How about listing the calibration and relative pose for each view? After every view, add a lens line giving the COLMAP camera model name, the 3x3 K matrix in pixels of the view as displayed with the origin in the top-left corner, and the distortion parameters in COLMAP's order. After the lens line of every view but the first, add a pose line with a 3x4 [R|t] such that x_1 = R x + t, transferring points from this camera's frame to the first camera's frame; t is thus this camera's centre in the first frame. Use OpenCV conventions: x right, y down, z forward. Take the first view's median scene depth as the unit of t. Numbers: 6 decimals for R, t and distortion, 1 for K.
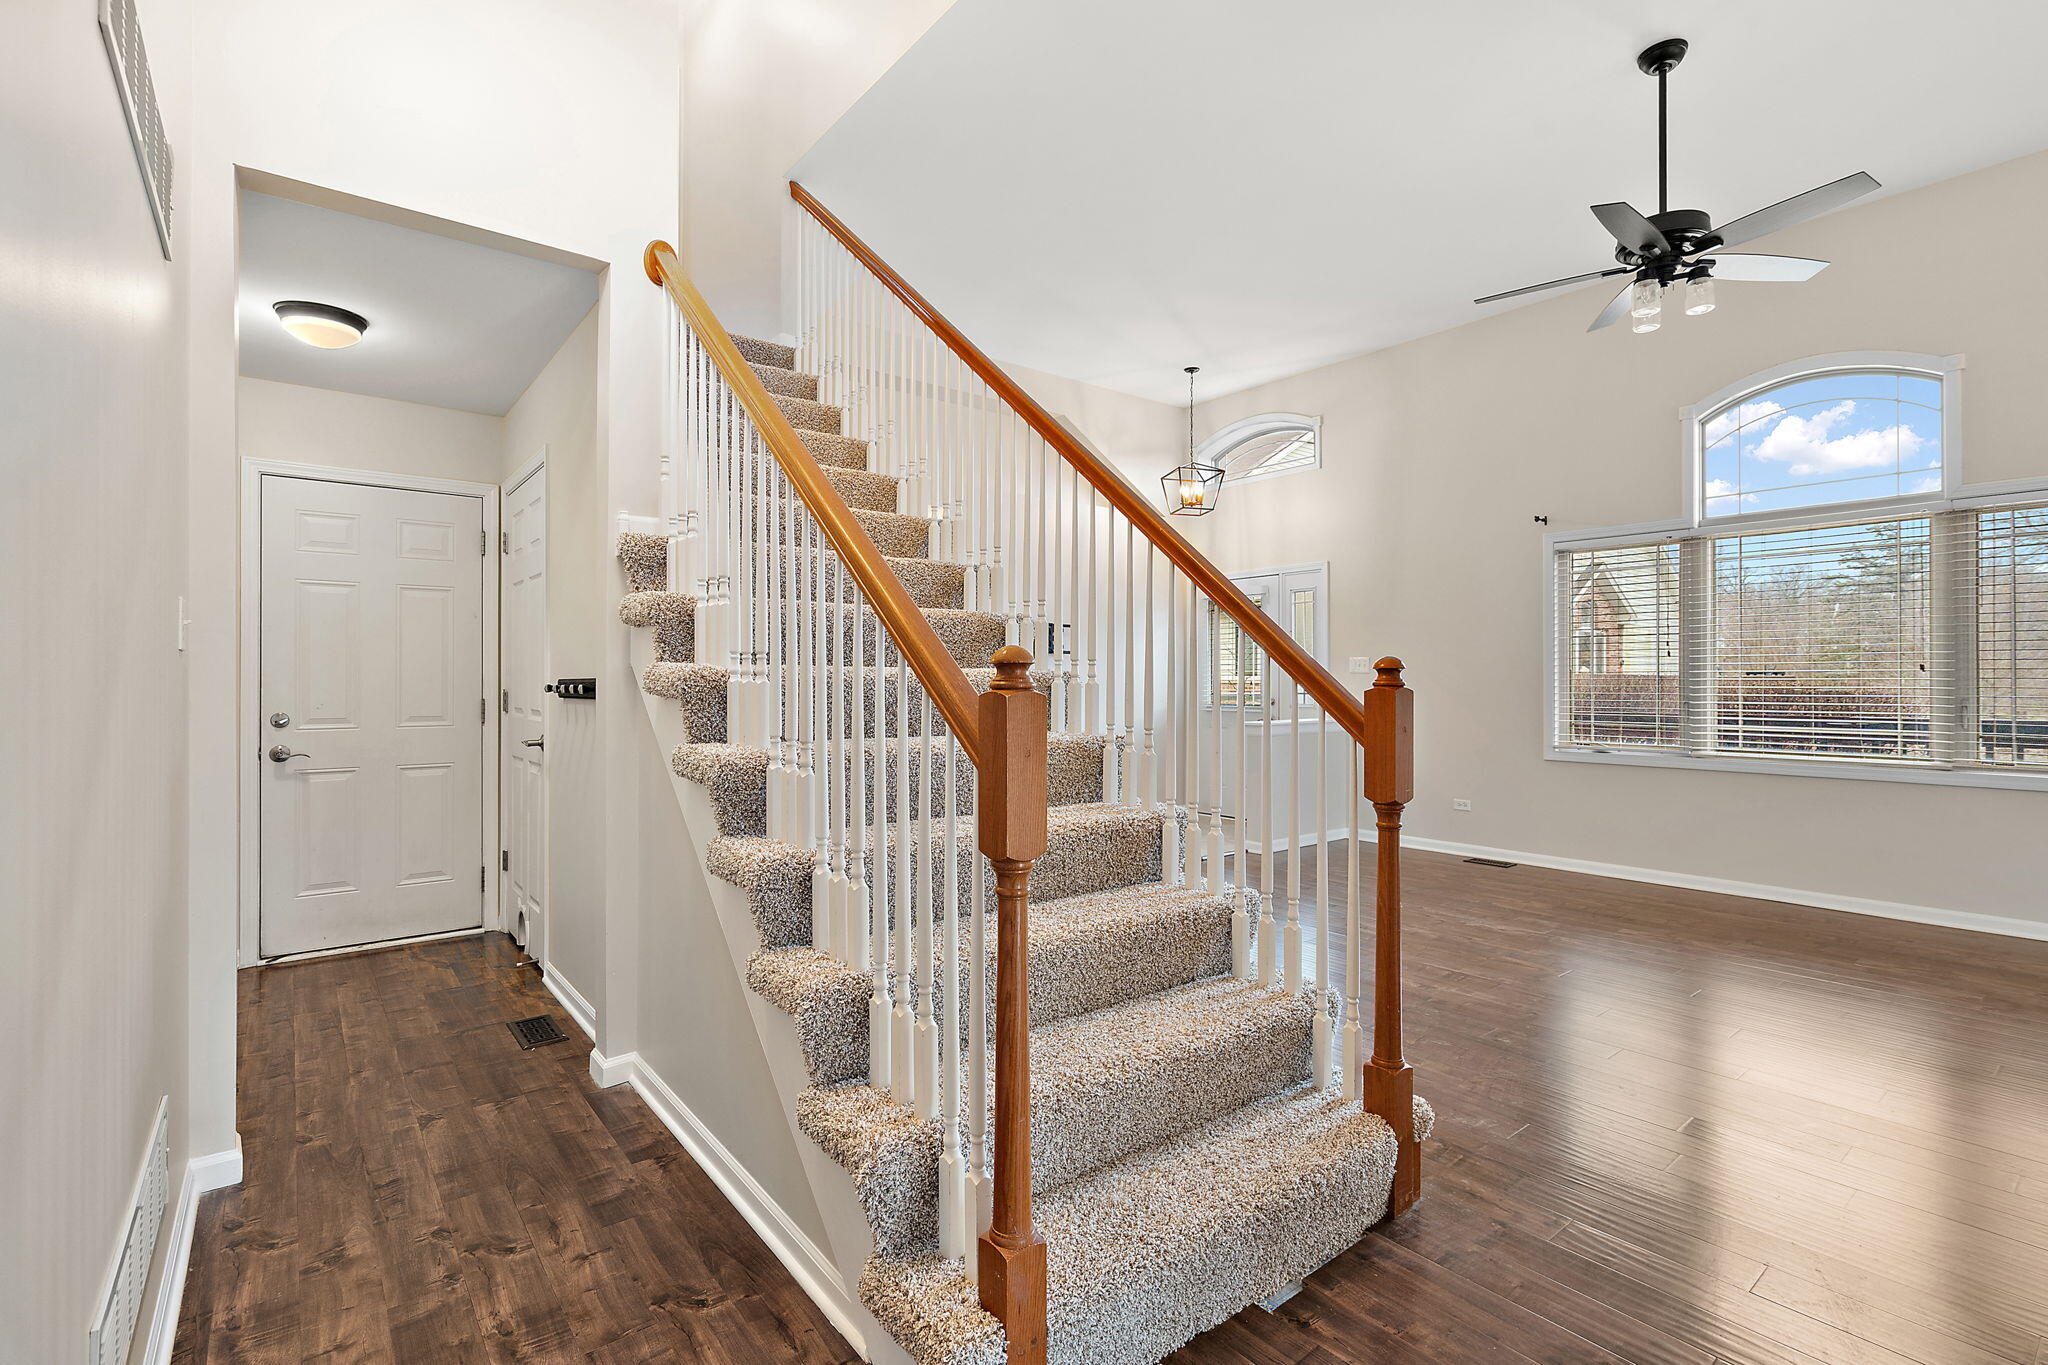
lens RADIAL K [[936.4, 0, 1027.4], [0, 936.4, 679.6], [0, 0, 1]] dist [-0.005169, 0.002973]
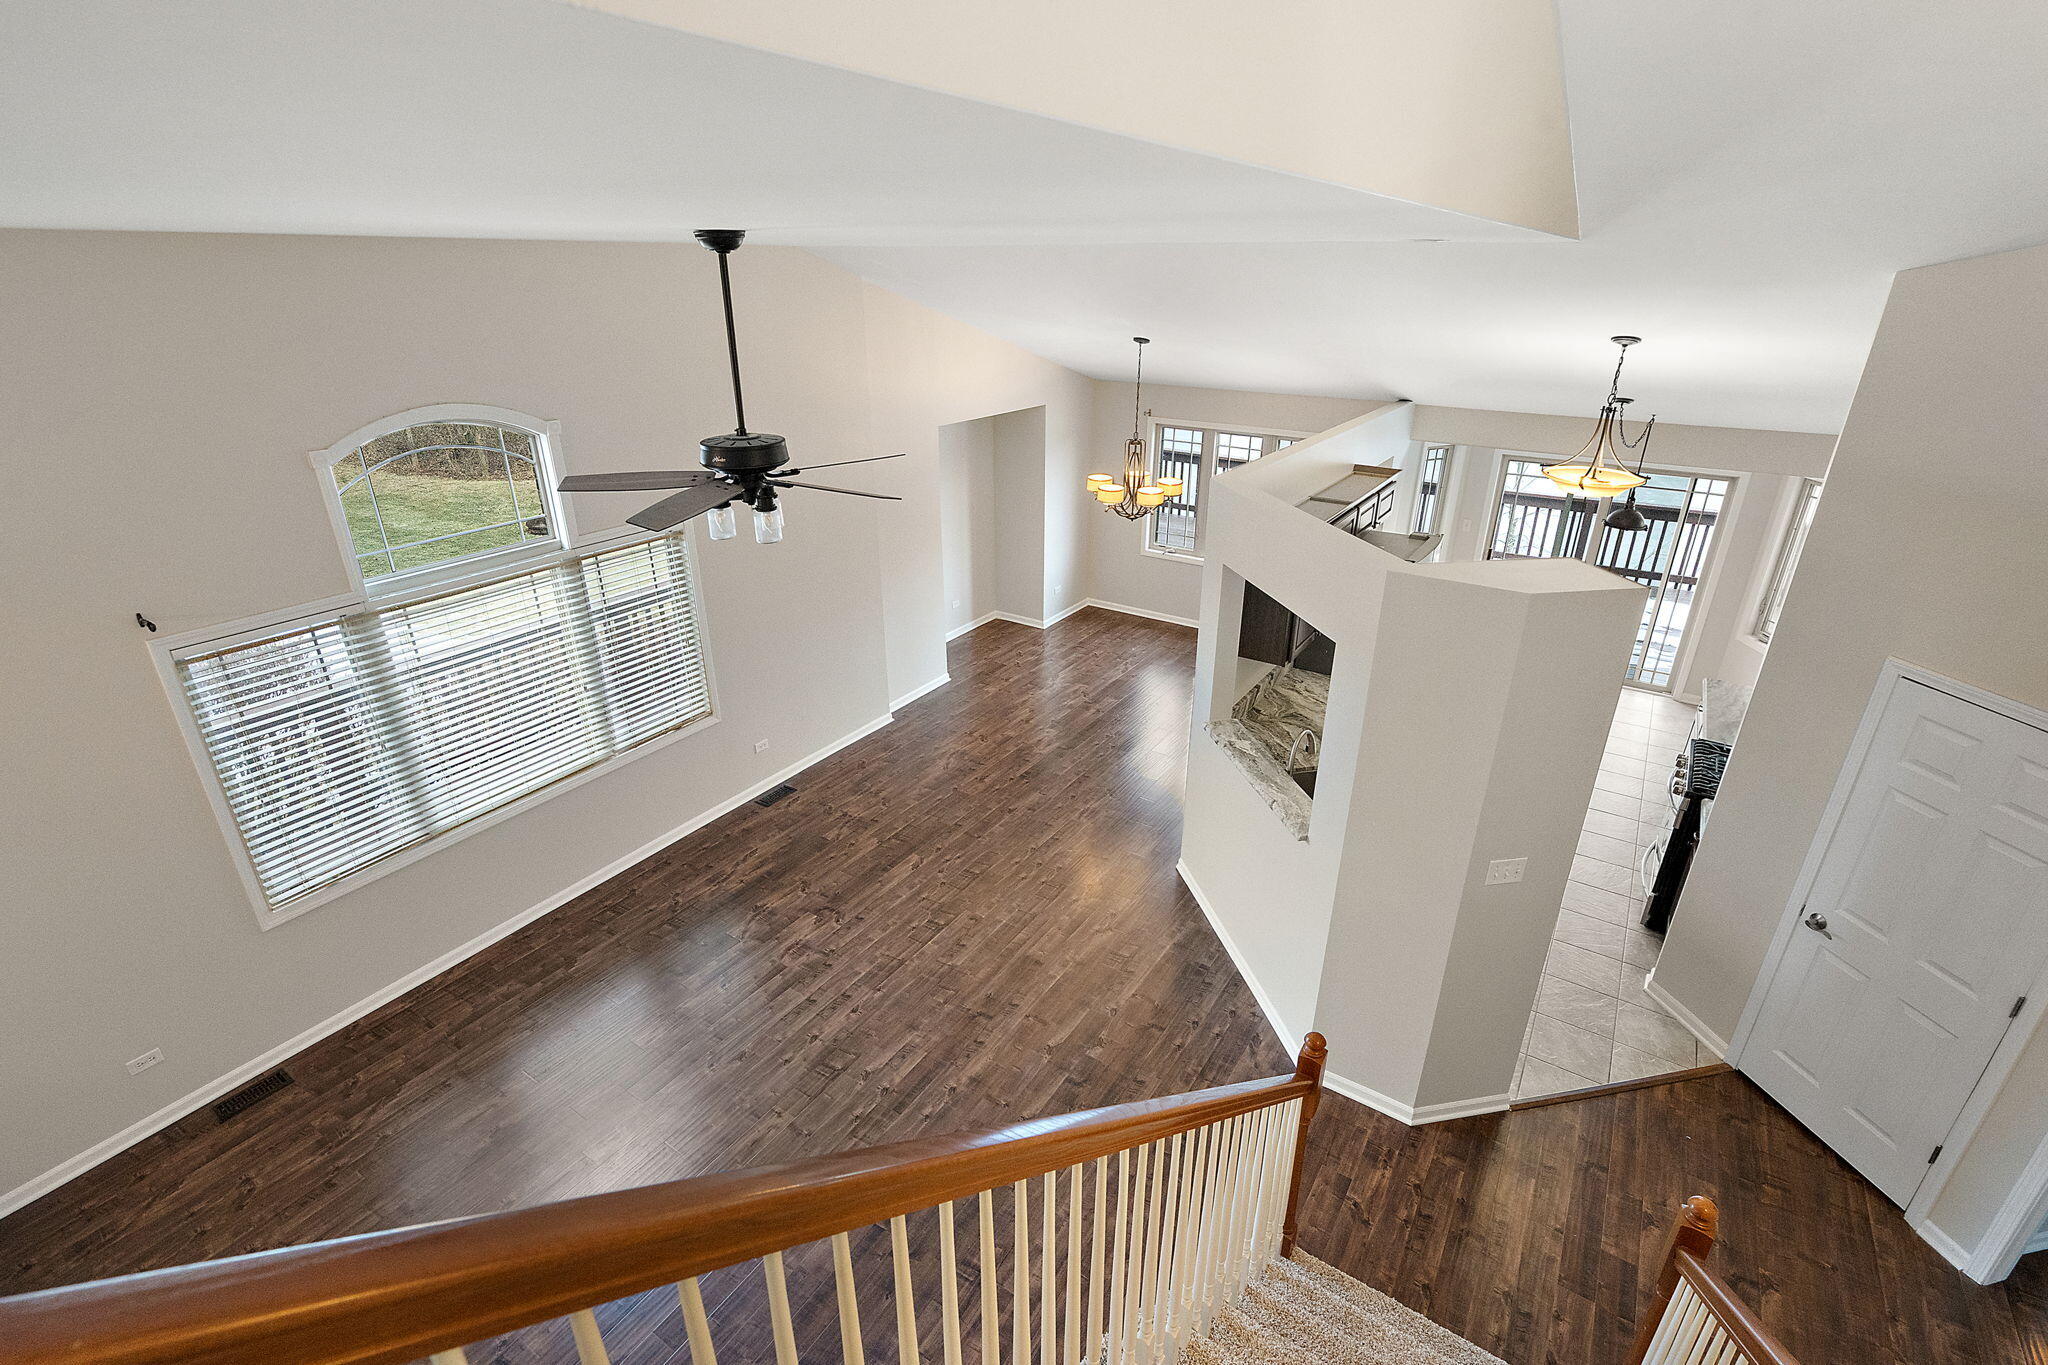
lens RADIAL K [[936.4, 0, 1036.2], [0, 936.4, 678.0], [0, 0, 1]] dist [-0.005169, 0.002973]
pose [[-0.323884, -0.385576, 0.863962, -0.200286], [-0.007949, 0.914262, 0.405045, -0.408137], [-0.946063, 0.124320, -0.299180, 0.647123]]
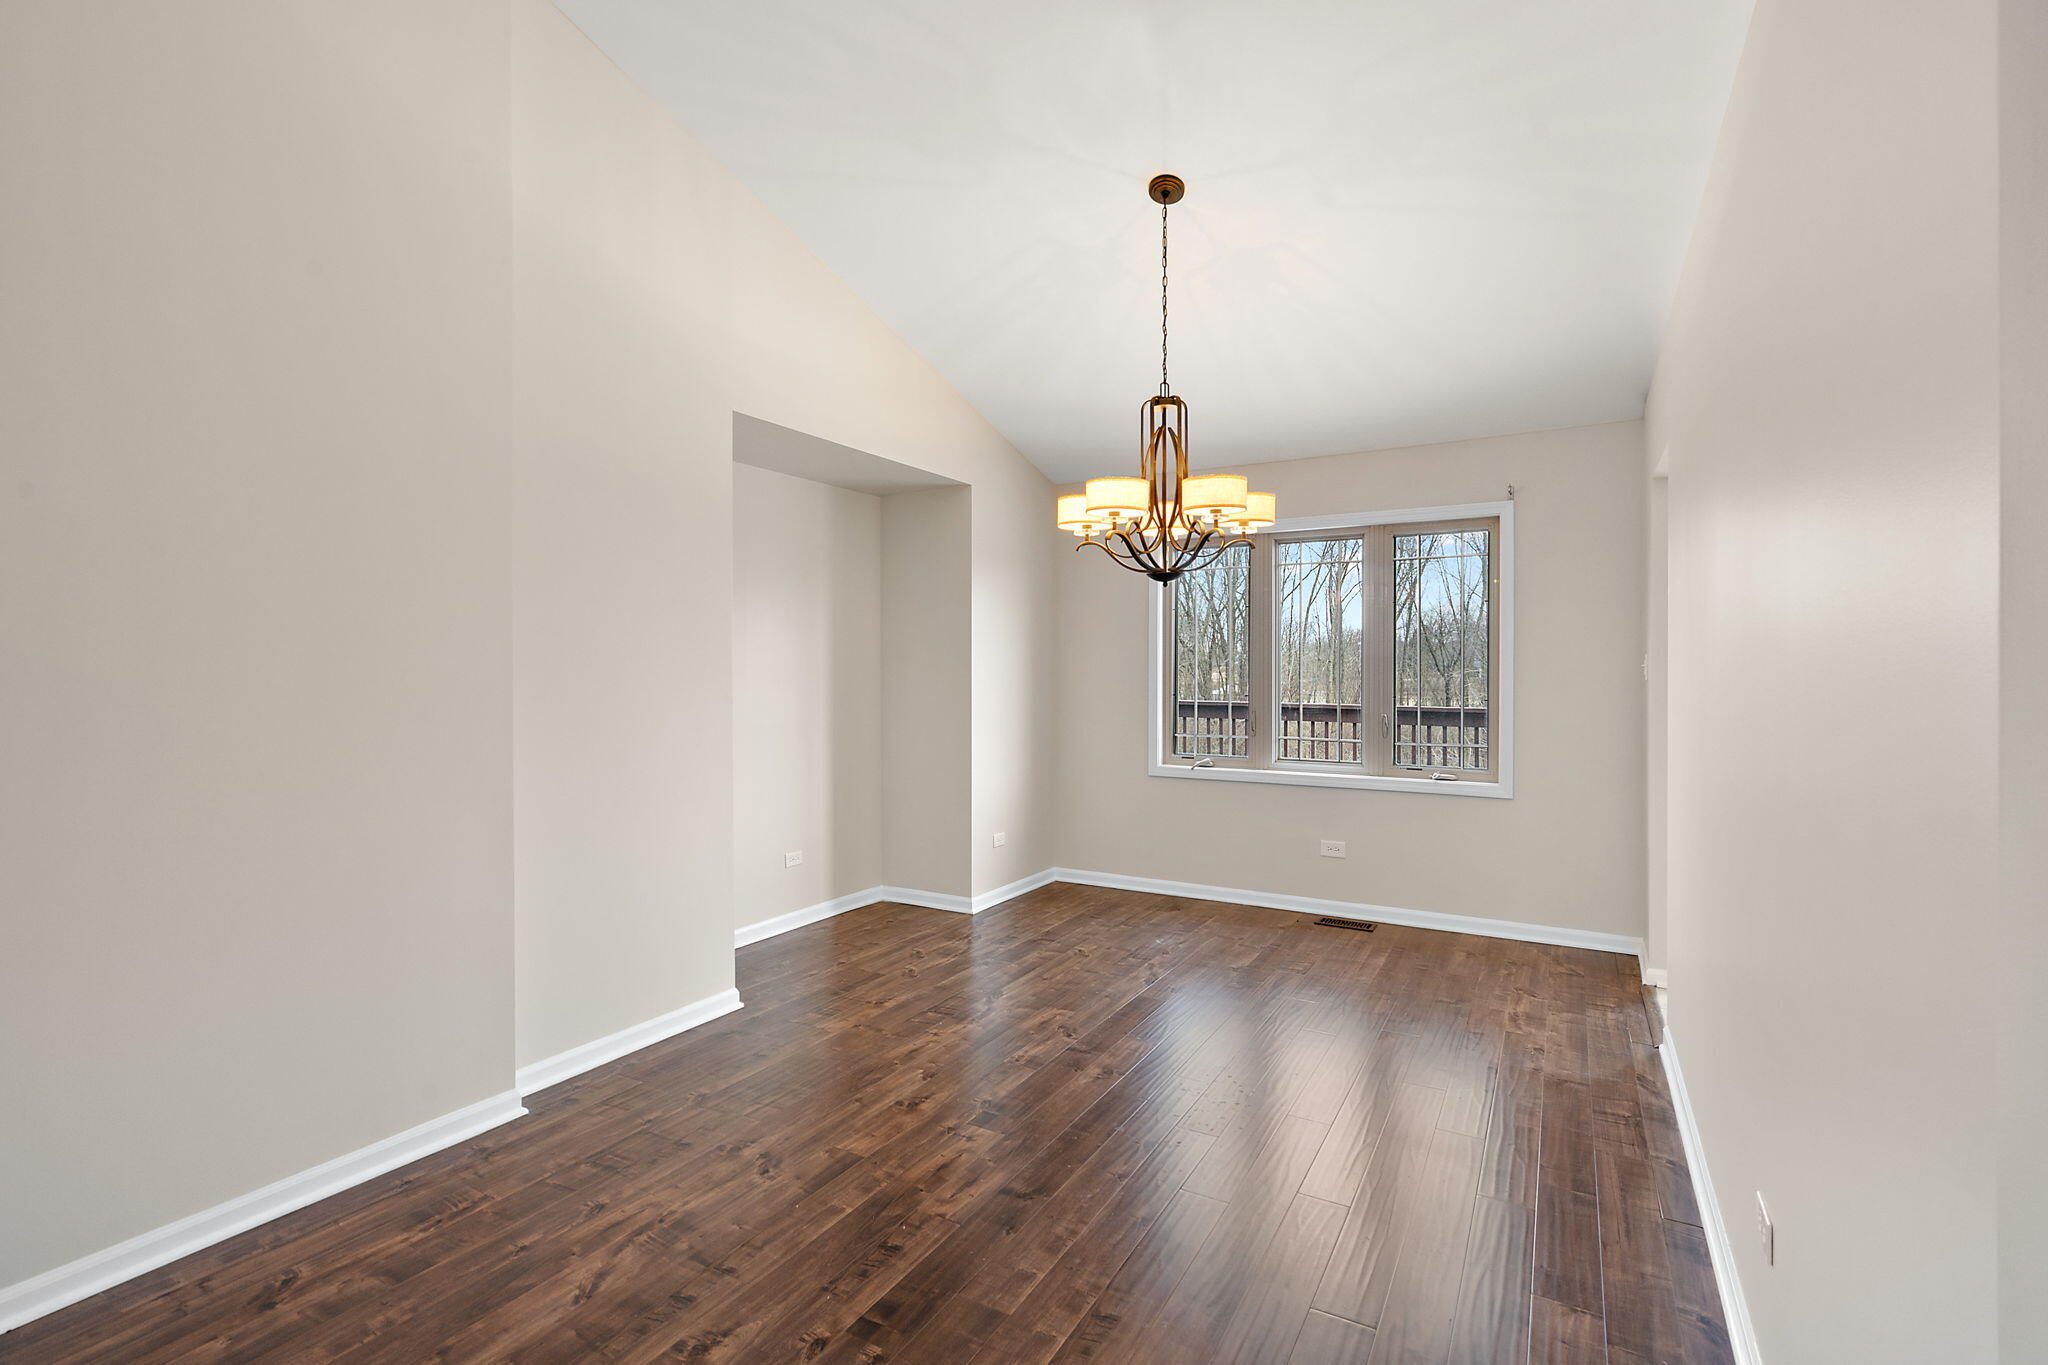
lens RADIAL K [[936.4, 0, 1028.0], [0, 936.4, 667.6], [0, 0, 1]] dist [-0.005169, 0.002973]
pose [[-0.372465, -0.002456, 0.928043, 0.495449], [-0.001197, 0.999997, 0.002166, -0.021510], [-0.928045, -0.000304, -0.372467, 0.382009]]
